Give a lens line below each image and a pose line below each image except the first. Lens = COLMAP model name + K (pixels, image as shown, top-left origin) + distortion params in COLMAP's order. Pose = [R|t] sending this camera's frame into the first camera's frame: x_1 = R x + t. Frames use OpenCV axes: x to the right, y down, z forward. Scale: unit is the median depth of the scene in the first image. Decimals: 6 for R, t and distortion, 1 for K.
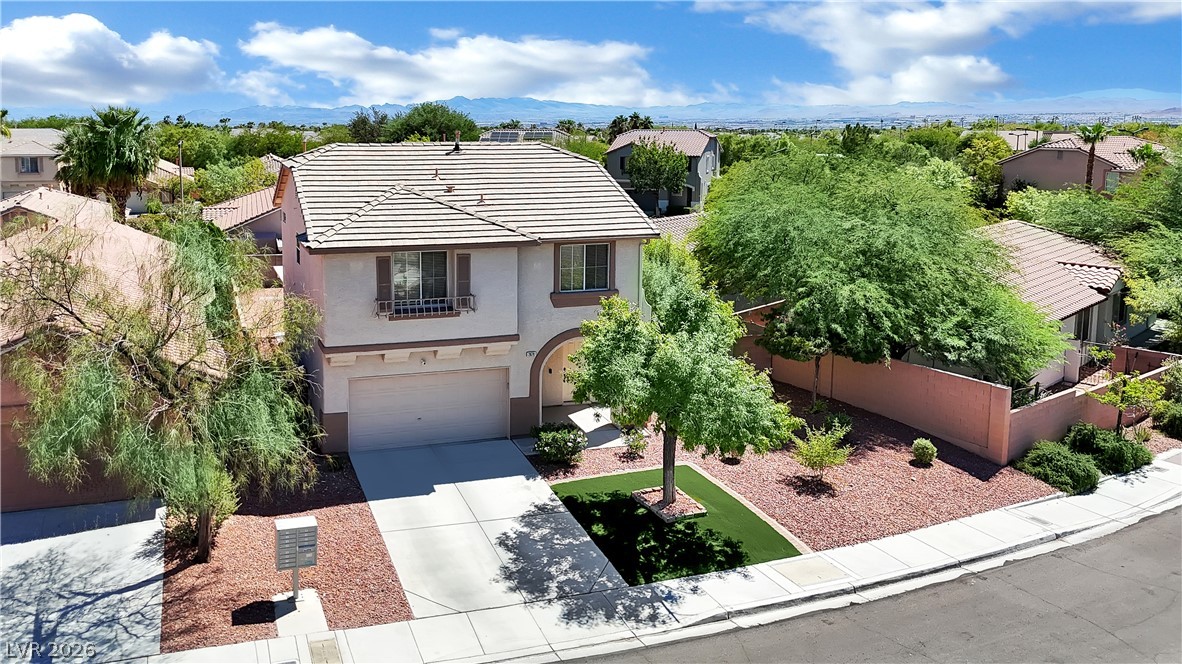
lens RADIAL K [[876.6, 0, 465.3], [0, 876.6, 288.3], [0, 0, 1]] dist [0.033964, -0.004429]
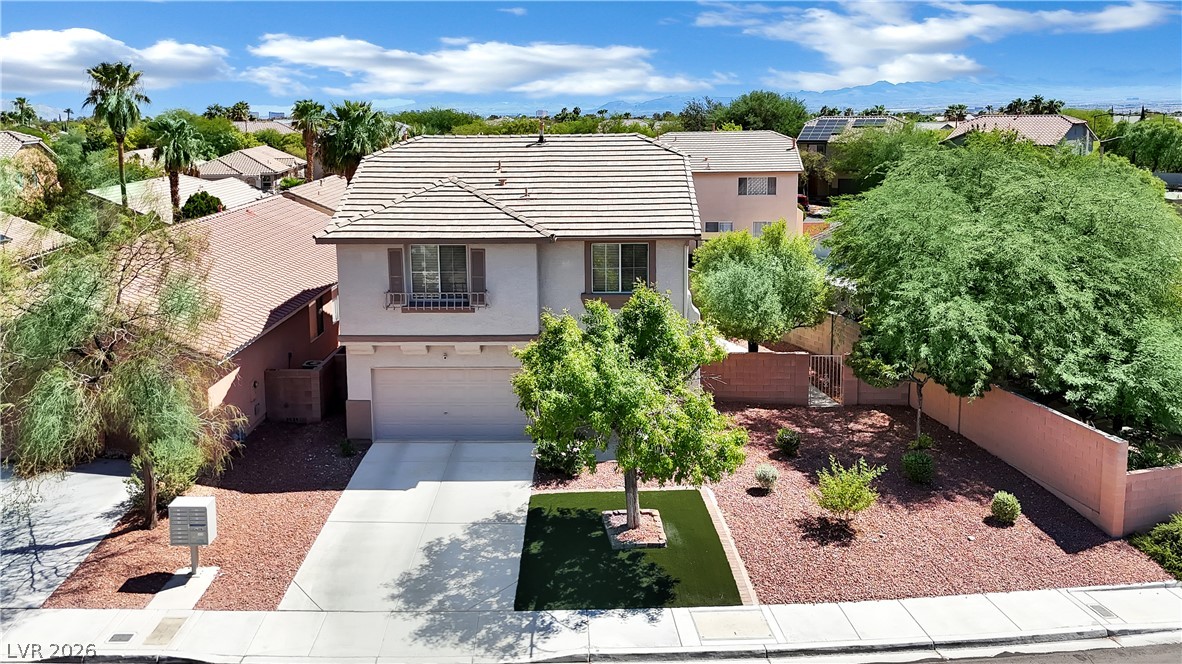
lens RADIAL K [[888.3, 0, 591.9], [0, 888.3, 274.2], [0, 0, 1]] dist [0.042612, -0.005424]
pose [[0.956464, 0.044827, -0.288387, 0.437525], [-0.046082, 0.998935, 0.002439, -0.020545], [0.288189, 0.010956, 0.957511, 0.093652]]
